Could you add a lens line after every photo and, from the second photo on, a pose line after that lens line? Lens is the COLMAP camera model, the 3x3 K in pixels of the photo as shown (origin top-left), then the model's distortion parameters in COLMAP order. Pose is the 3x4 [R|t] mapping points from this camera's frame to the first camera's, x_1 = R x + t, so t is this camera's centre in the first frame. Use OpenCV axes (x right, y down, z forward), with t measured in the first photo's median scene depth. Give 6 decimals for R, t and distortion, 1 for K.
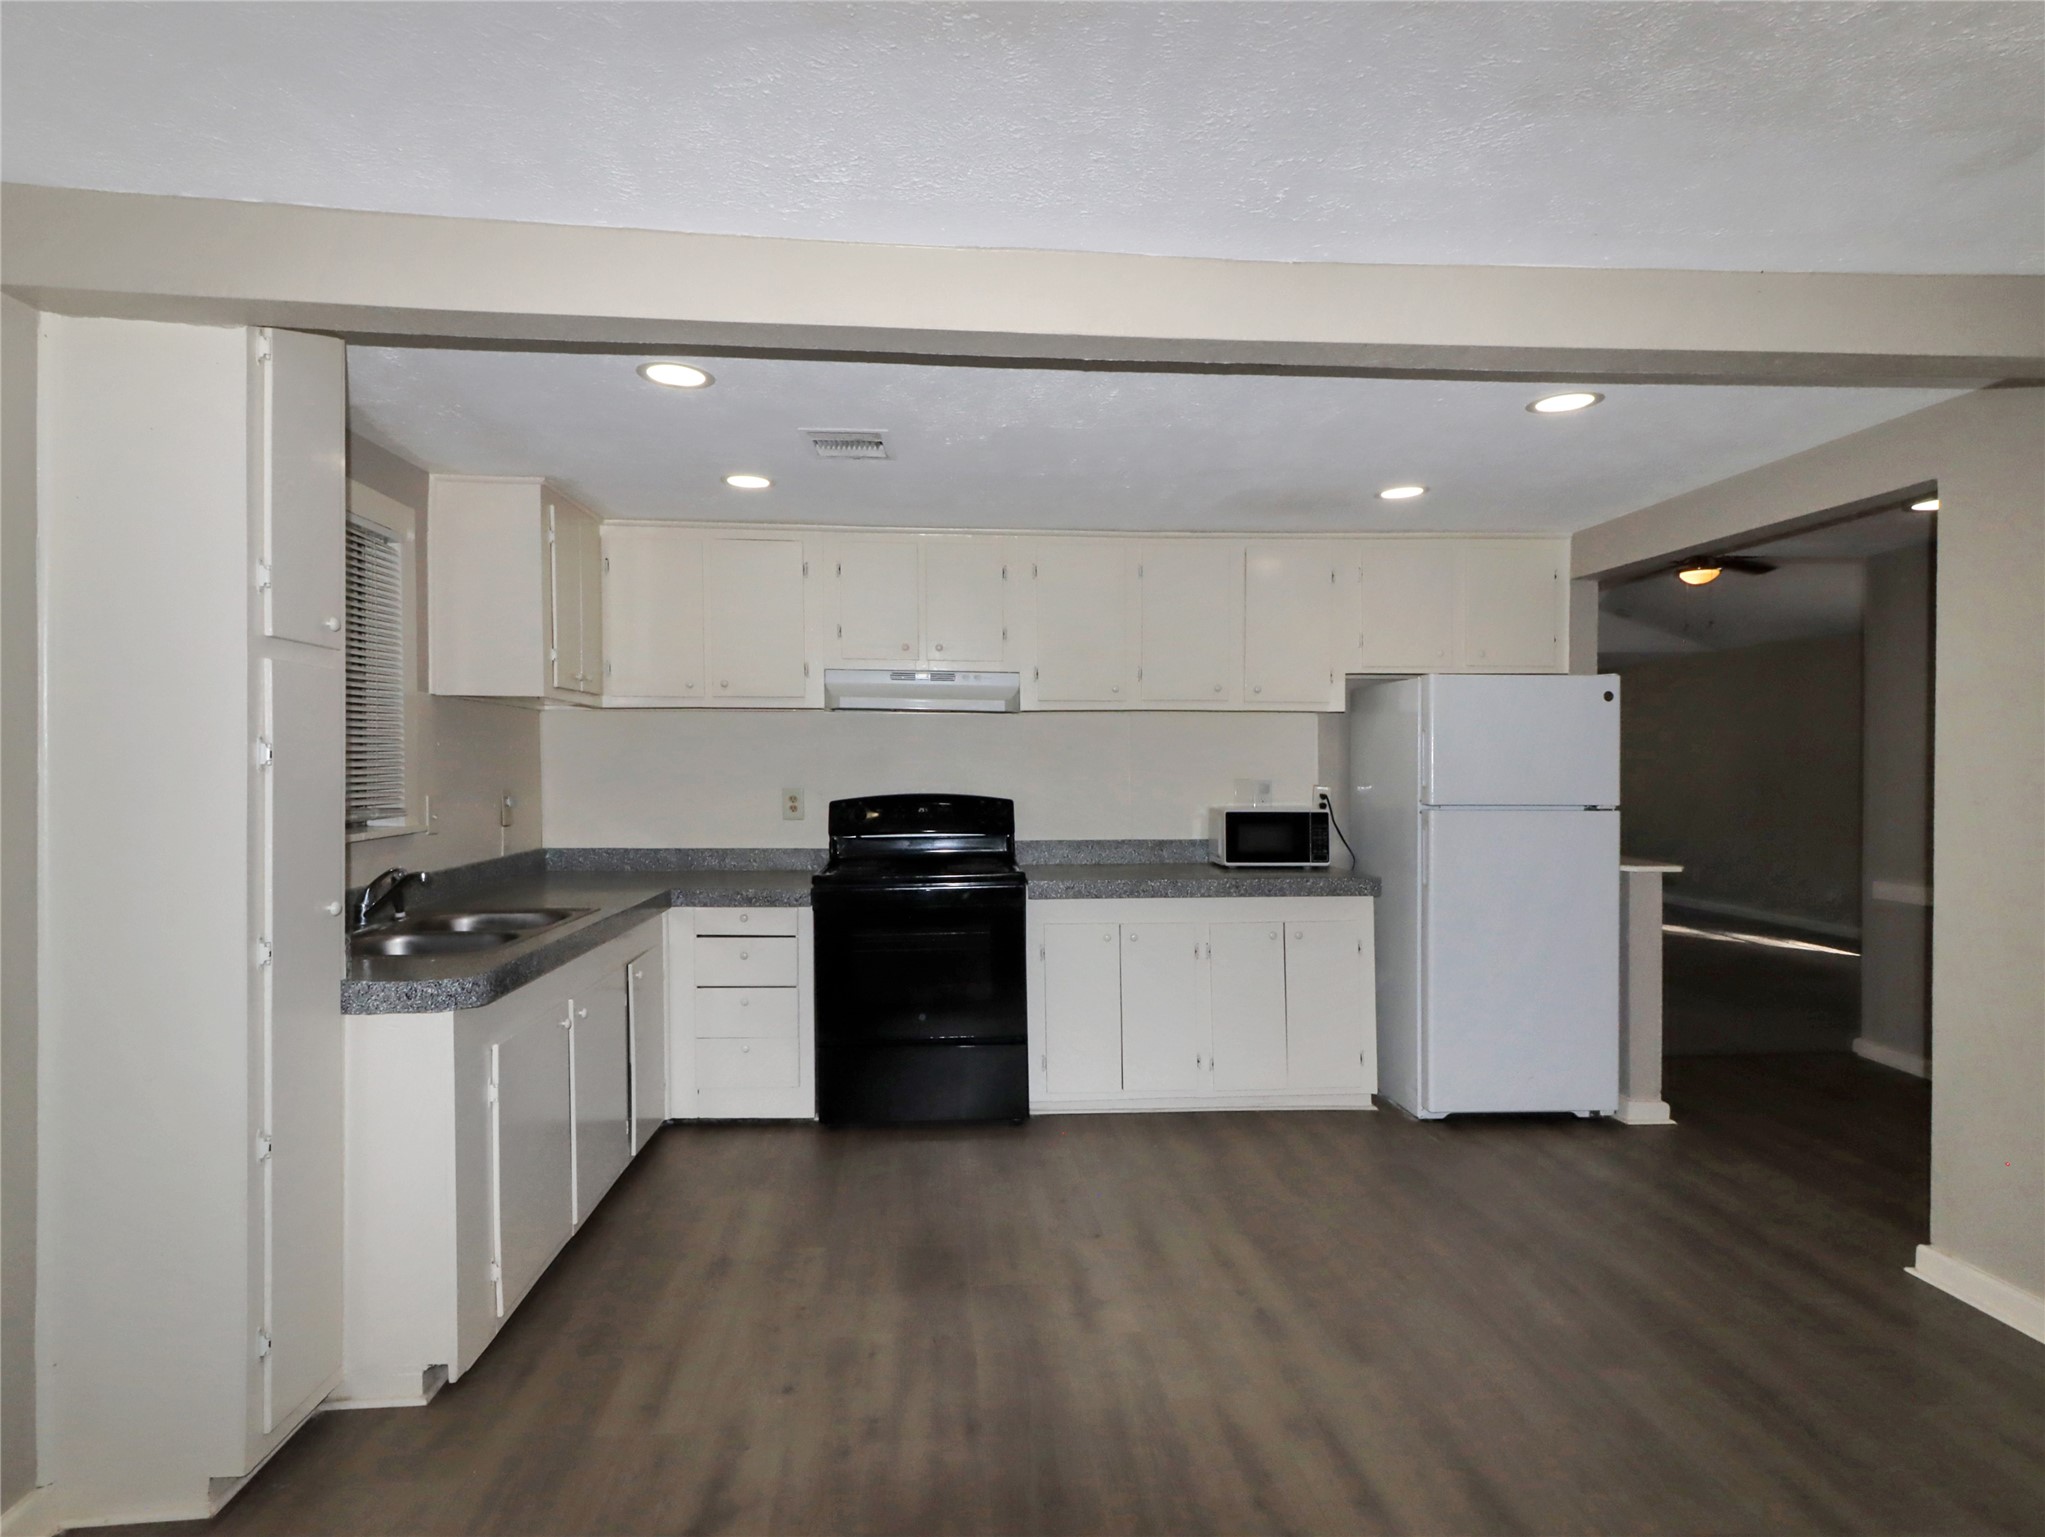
lens RADIAL K [[1084.8, 0, 1022.1], [0, 1084.8, 770.0], [0, 0, 1]] dist [-0.005217, -0.001561]
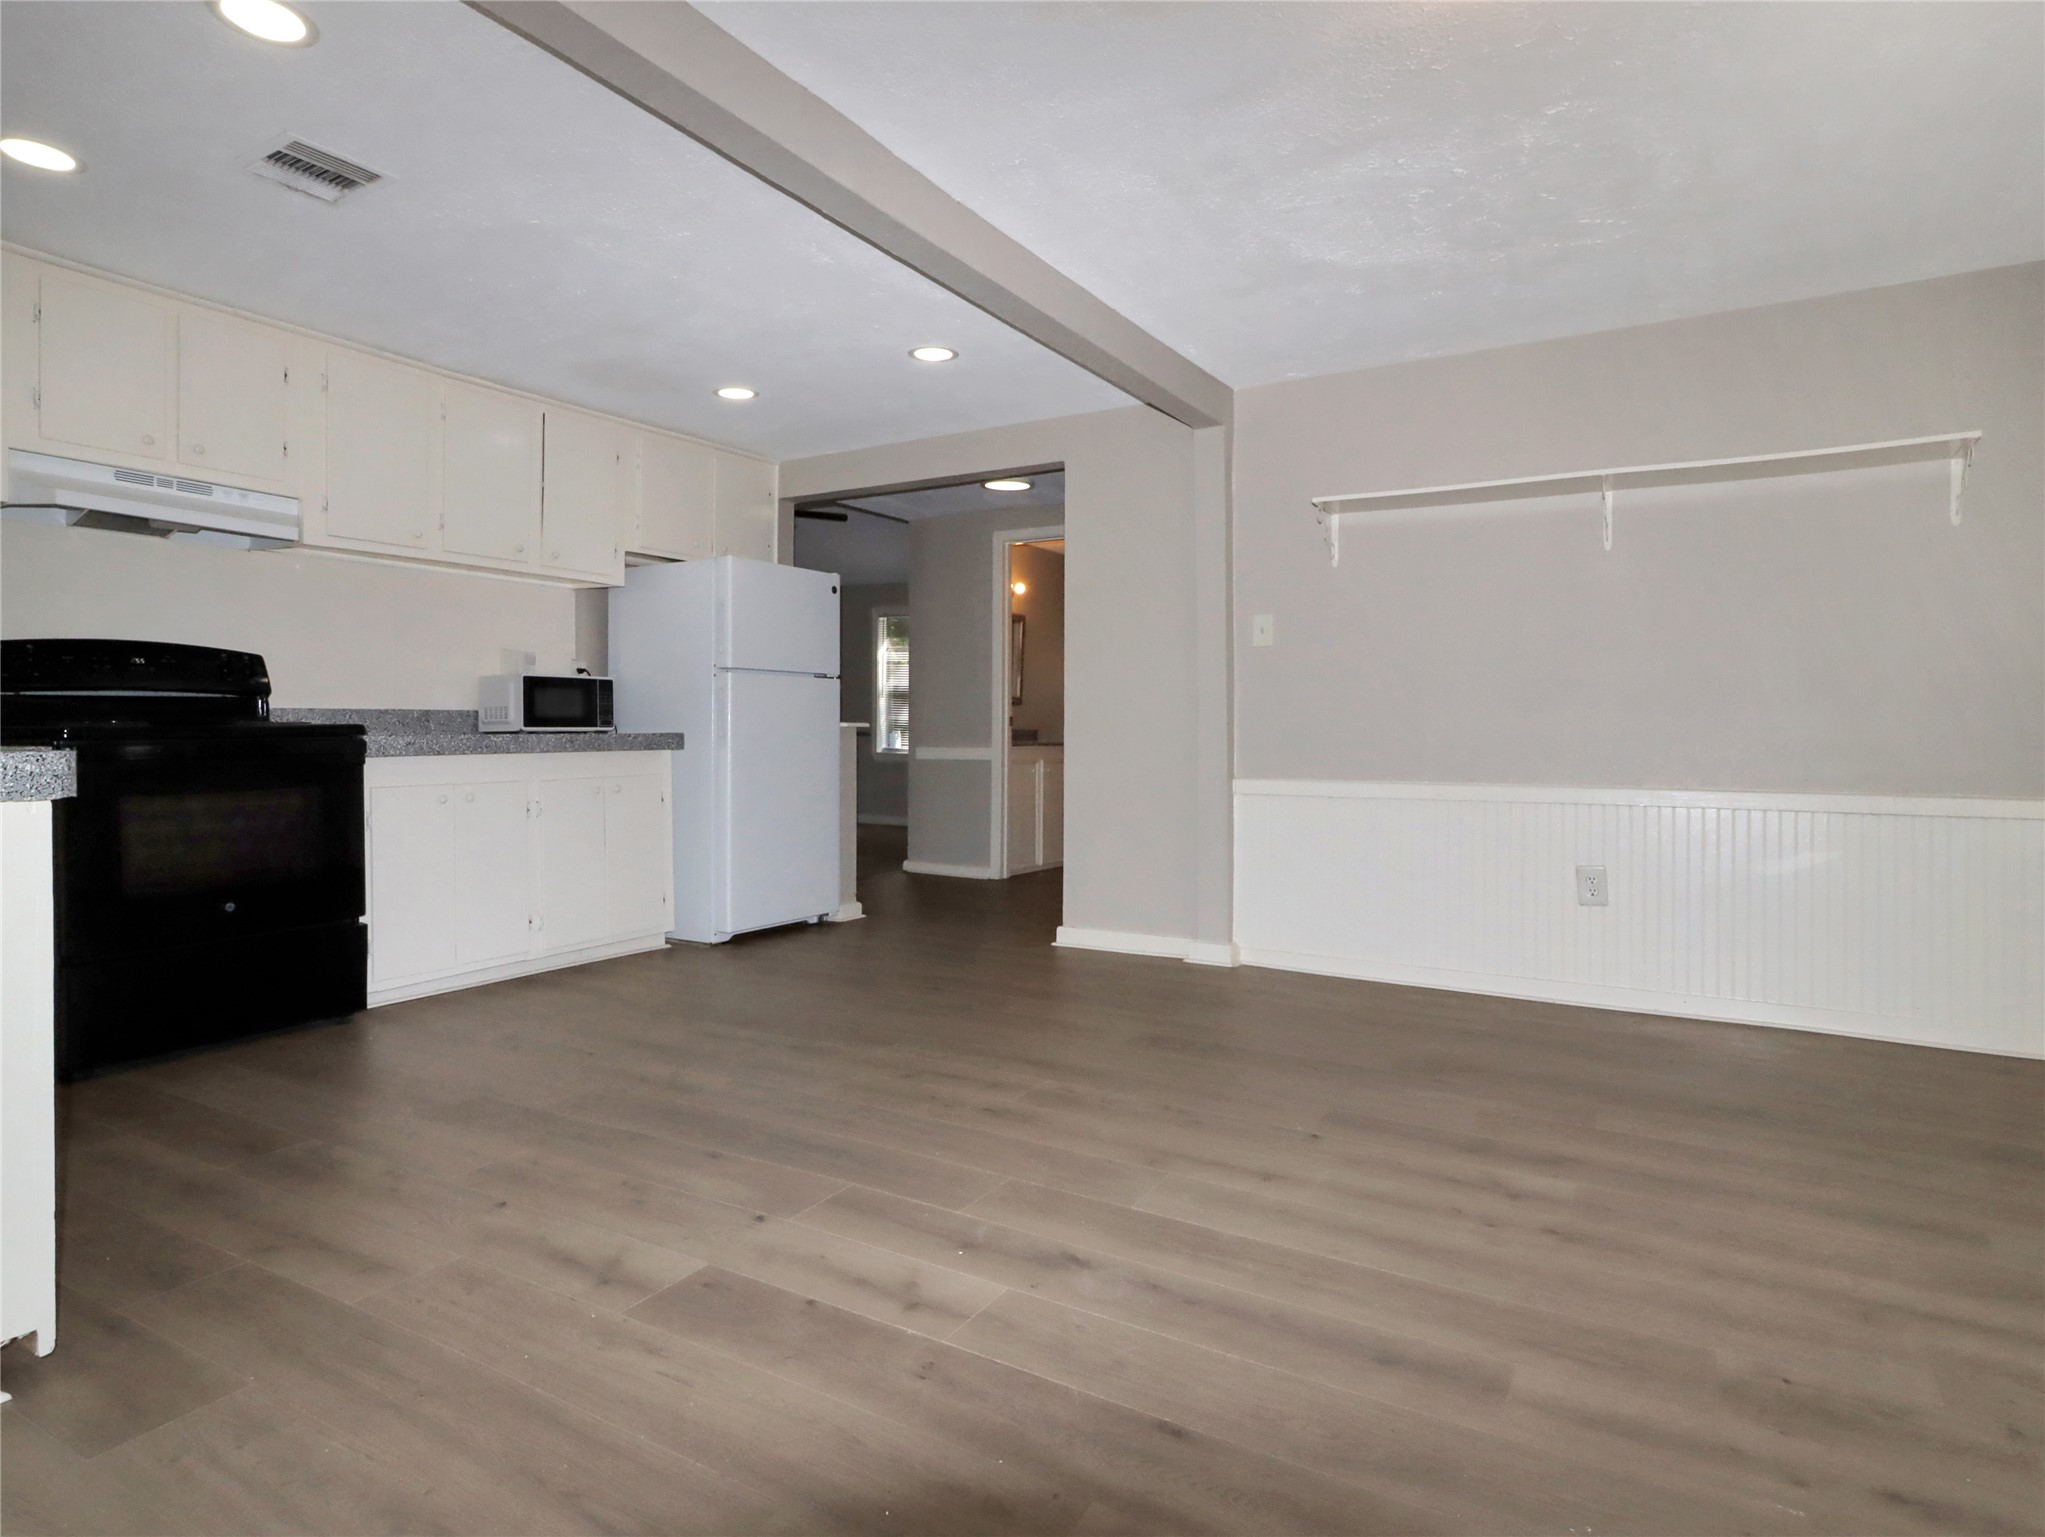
lens RADIAL K [[1084.8, 0, 1052.2], [0, 1084.8, 712.5], [0, 0, 1]] dist [-0.005217, -0.001561]
pose [[0.560658, 0.002509, 0.828044, -0.382746], [0.013118, 0.999843, -0.011912, 0.096276], [-0.827943, 0.017541, 0.560537, 0.057025]]
